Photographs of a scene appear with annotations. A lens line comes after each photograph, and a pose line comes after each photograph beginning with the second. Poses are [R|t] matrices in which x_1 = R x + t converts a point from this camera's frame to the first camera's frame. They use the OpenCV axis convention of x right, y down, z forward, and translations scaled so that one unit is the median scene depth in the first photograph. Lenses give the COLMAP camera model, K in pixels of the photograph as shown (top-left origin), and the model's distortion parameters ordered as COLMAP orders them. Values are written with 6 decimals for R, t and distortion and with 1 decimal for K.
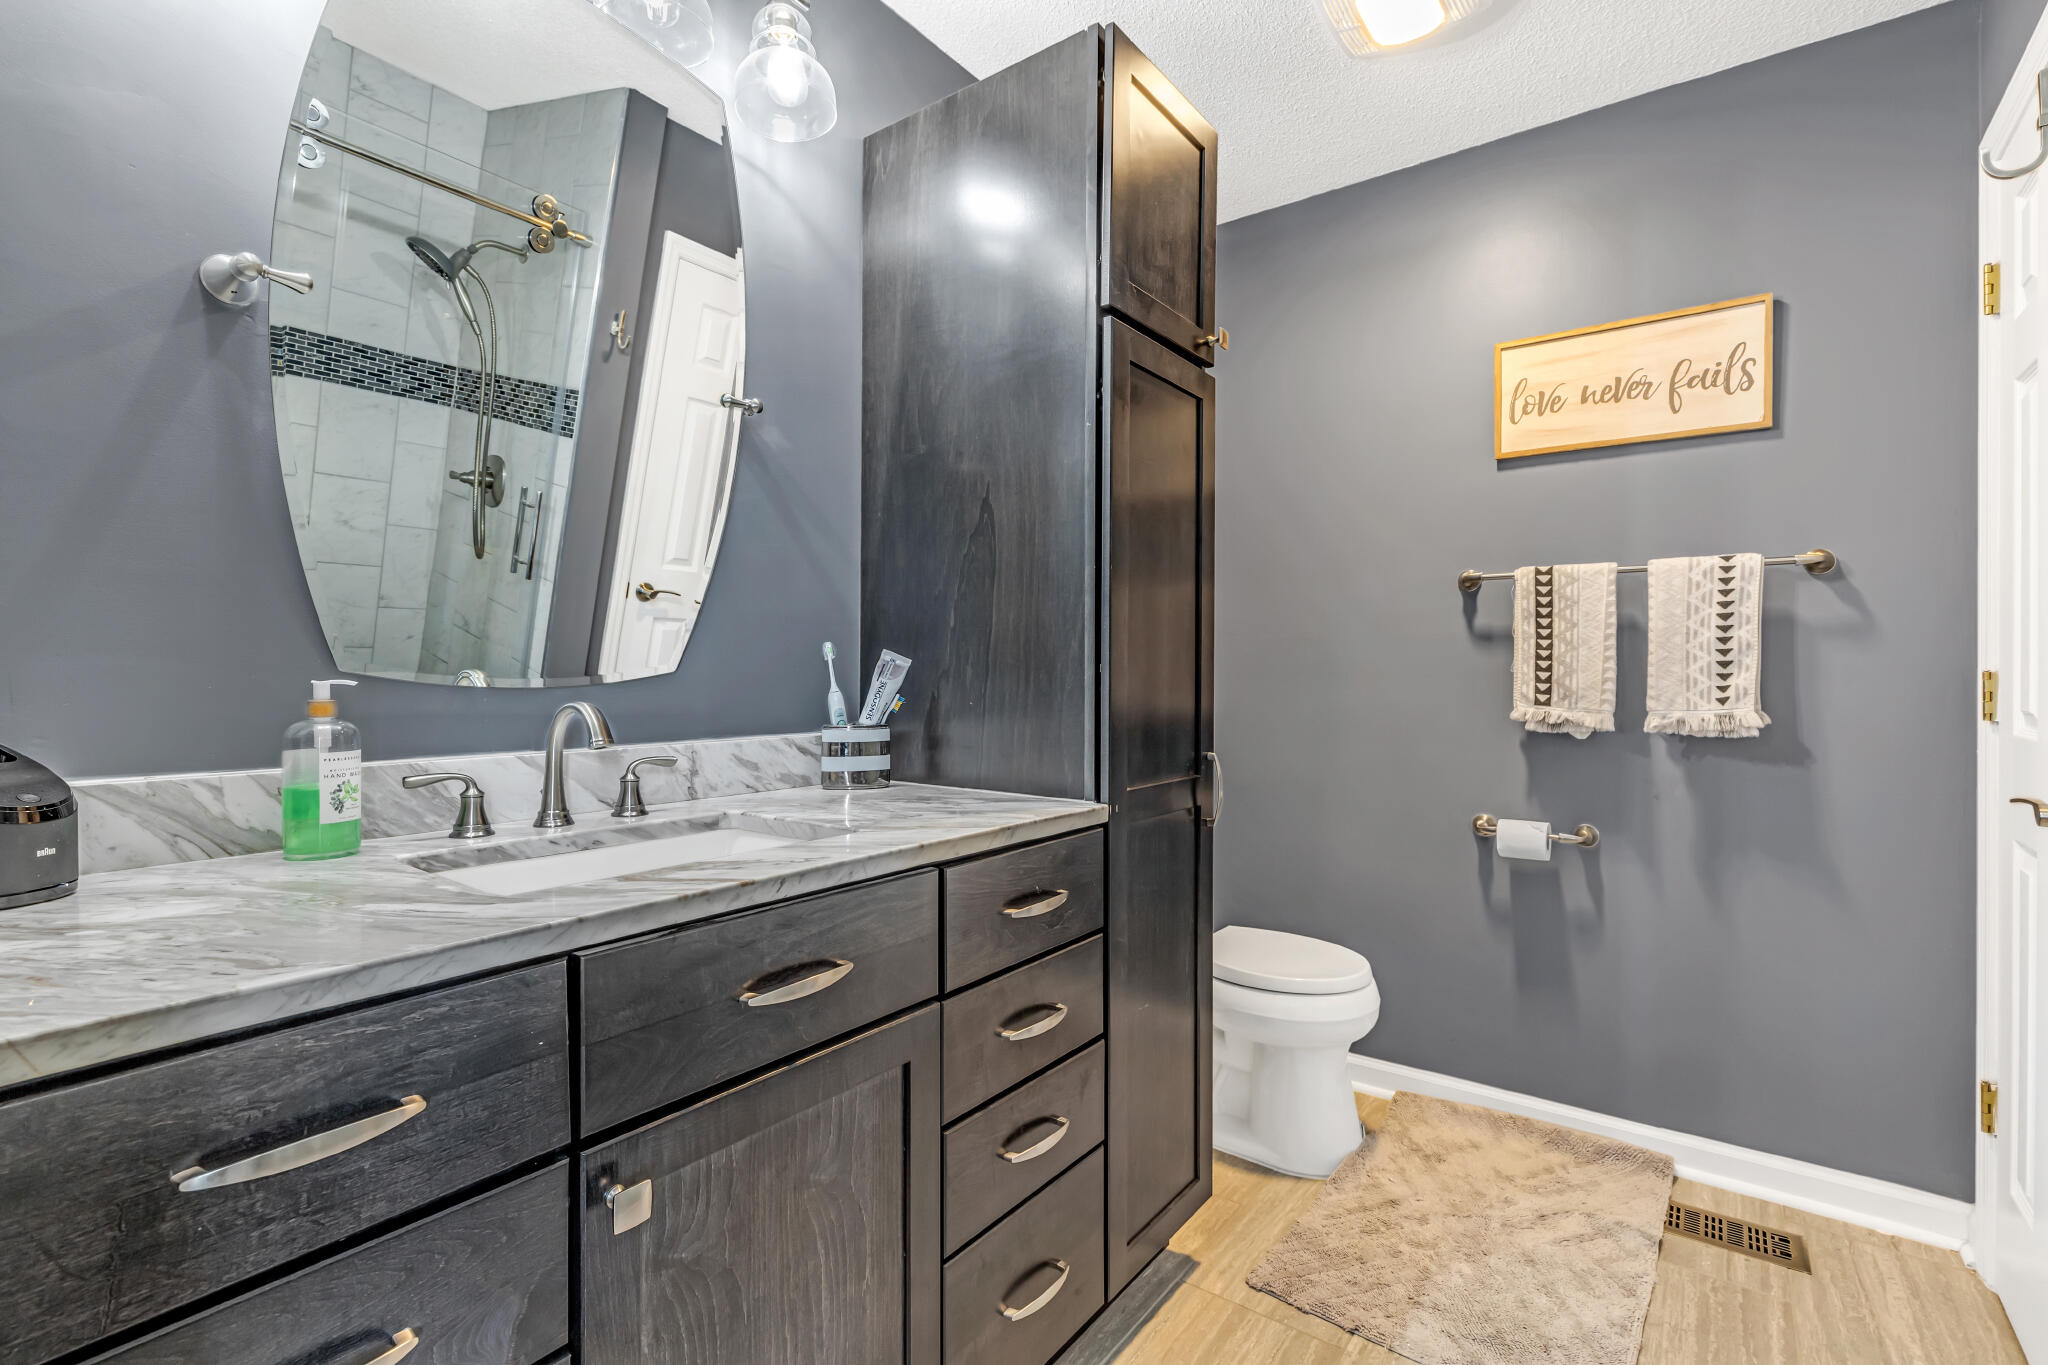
lens RADIAL K [[932.3, 0, 1011.6], [0, 932.3, 675.9], [0, 0, 1]] dist [0.000609, -0.001416]
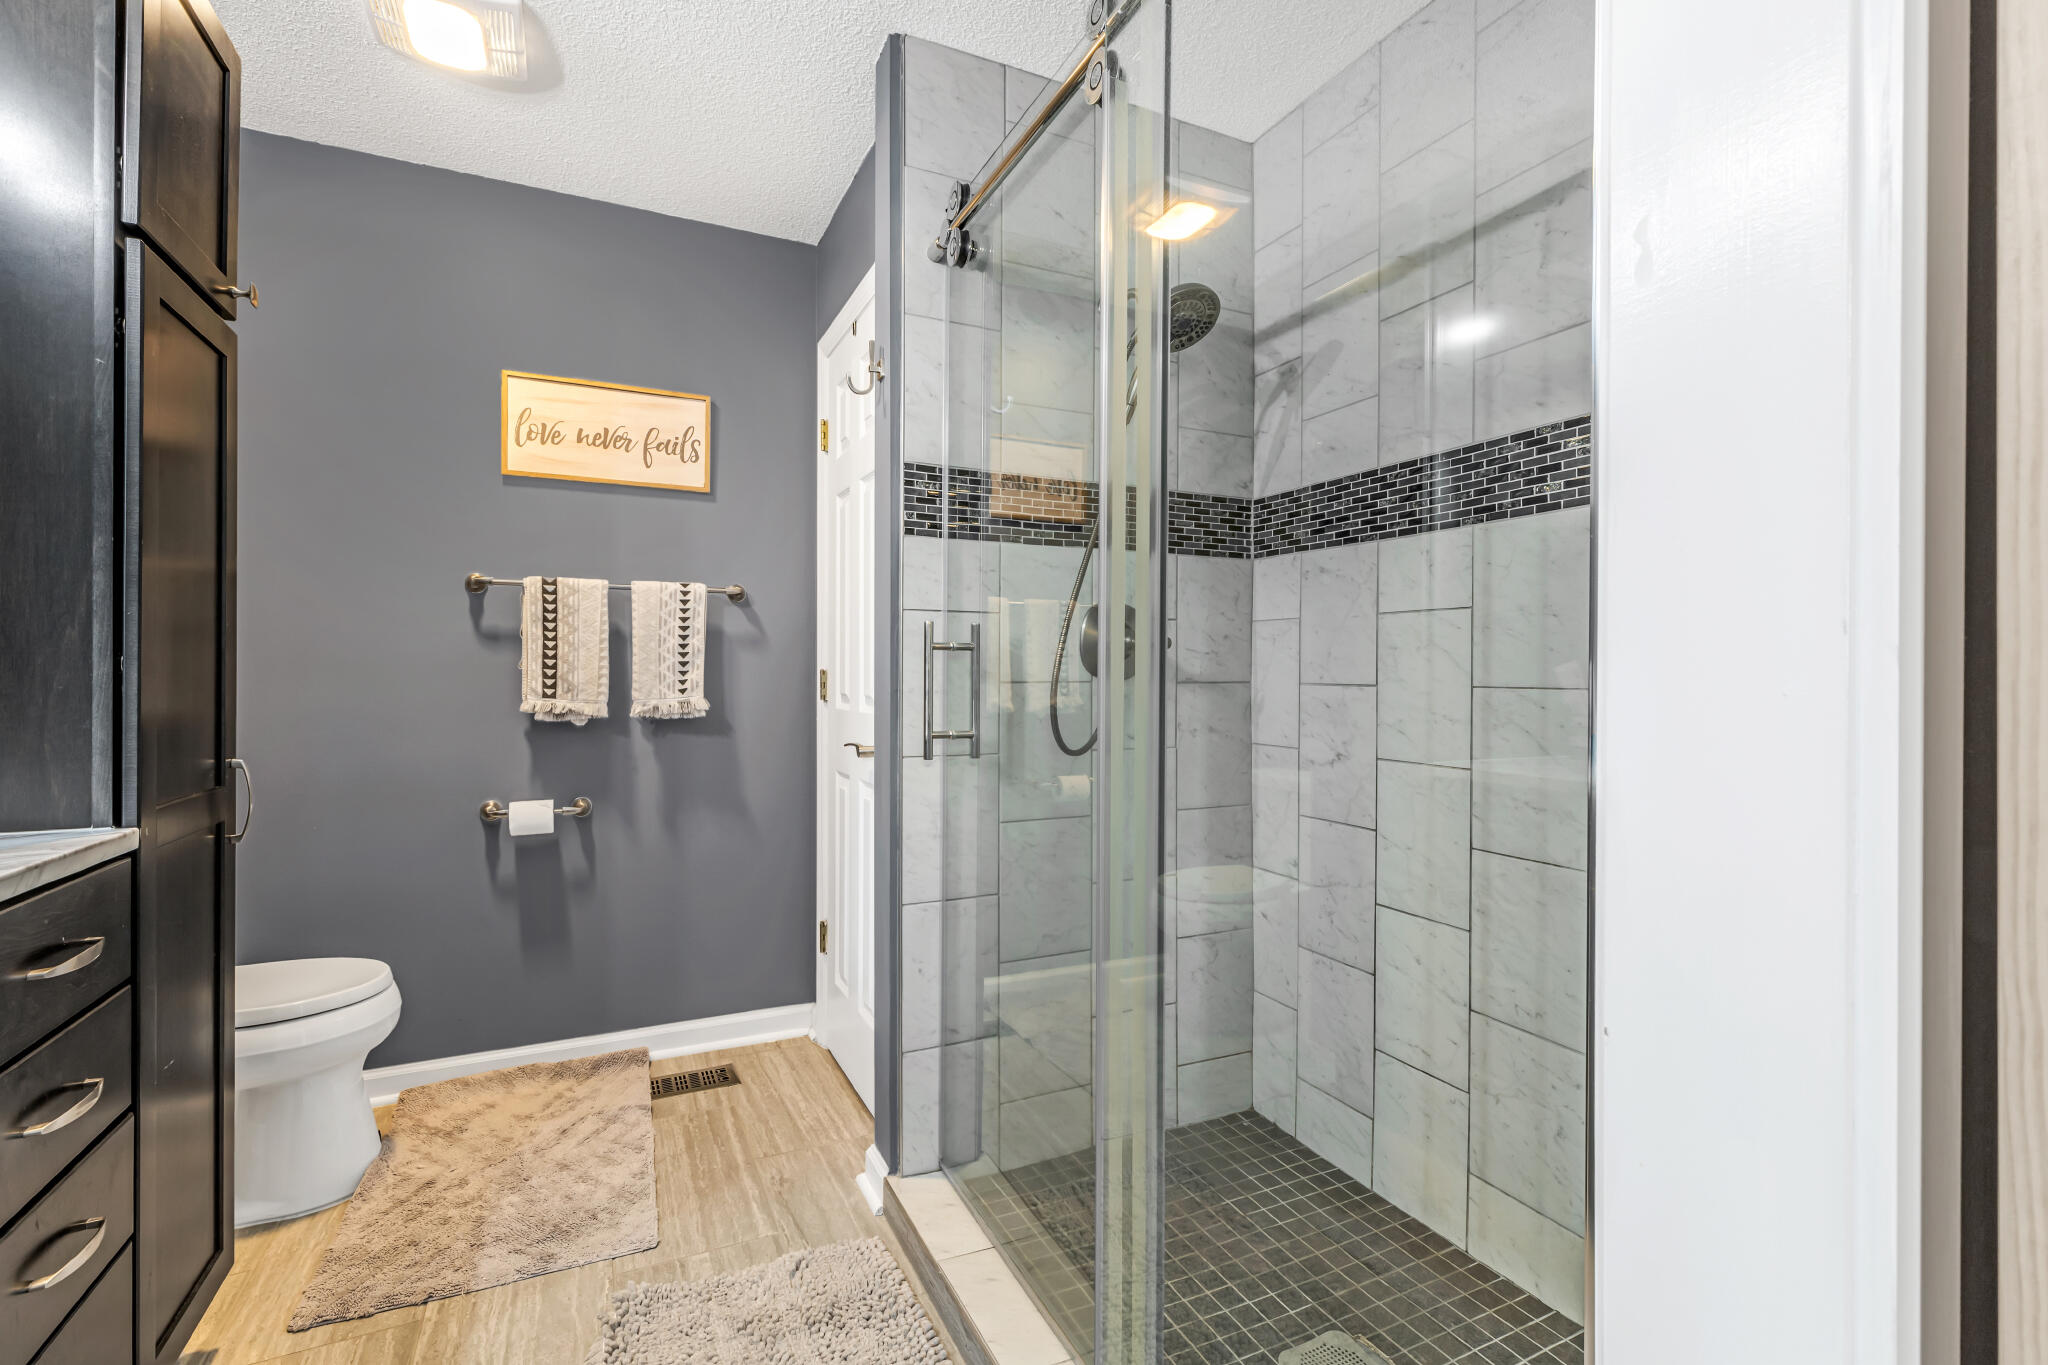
lens RADIAL K [[932.3, 0, 1032.7], [0, 932.3, 675.5], [0, 0, 1]] dist [0.000609, -0.001416]
pose [[0.458846, -0.002631, 0.888512, -0.200653], [-0.000187, 0.999995, 0.003057, -0.000044], [-0.888516, -0.001569, 0.458844, -0.065411]]
